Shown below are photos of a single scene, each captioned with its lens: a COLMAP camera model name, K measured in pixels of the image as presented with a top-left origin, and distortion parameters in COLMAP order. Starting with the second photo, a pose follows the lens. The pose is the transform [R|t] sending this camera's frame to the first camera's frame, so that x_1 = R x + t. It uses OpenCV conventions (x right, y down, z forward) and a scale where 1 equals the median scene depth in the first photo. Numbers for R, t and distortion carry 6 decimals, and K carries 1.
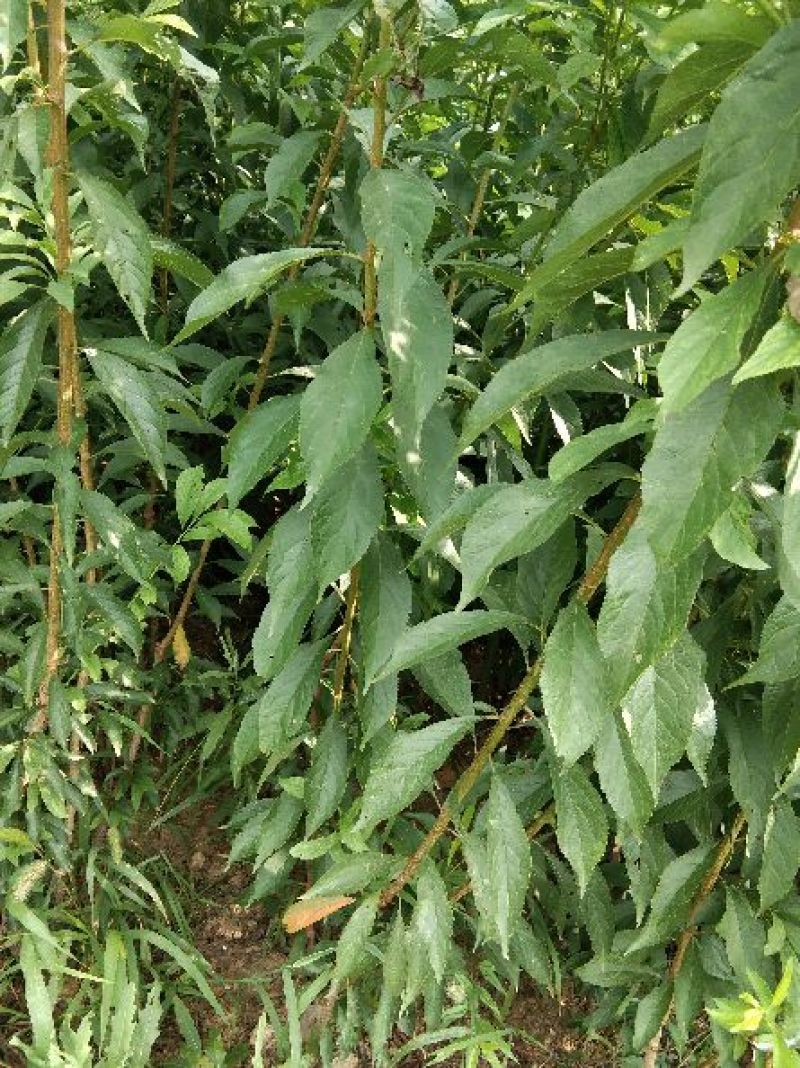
lens RADIAL K [[834.1, 0, 400.0], [0, 834.1, 534.0], [0, 0, 1]] dist [0.018837, -0.055961]
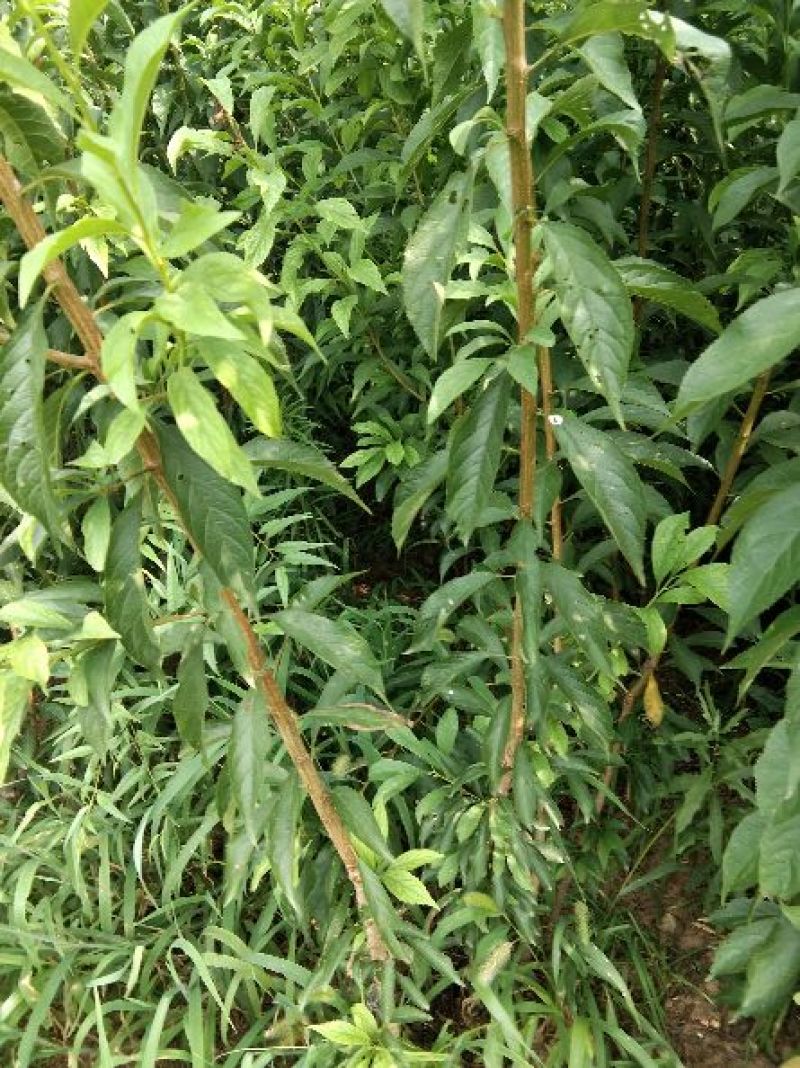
lens RADIAL K [[834.1, 0, 400.0], [0, 834.1, 534.0], [0, 0, 1]] dist [0.018837, -0.055961]
pose [[0.860451, 0.006473, -0.509492, -0.048811], [0.009653, 0.999533, 0.029001, -0.081186], [0.509442, -0.029872, 0.859987, 0.122022]]
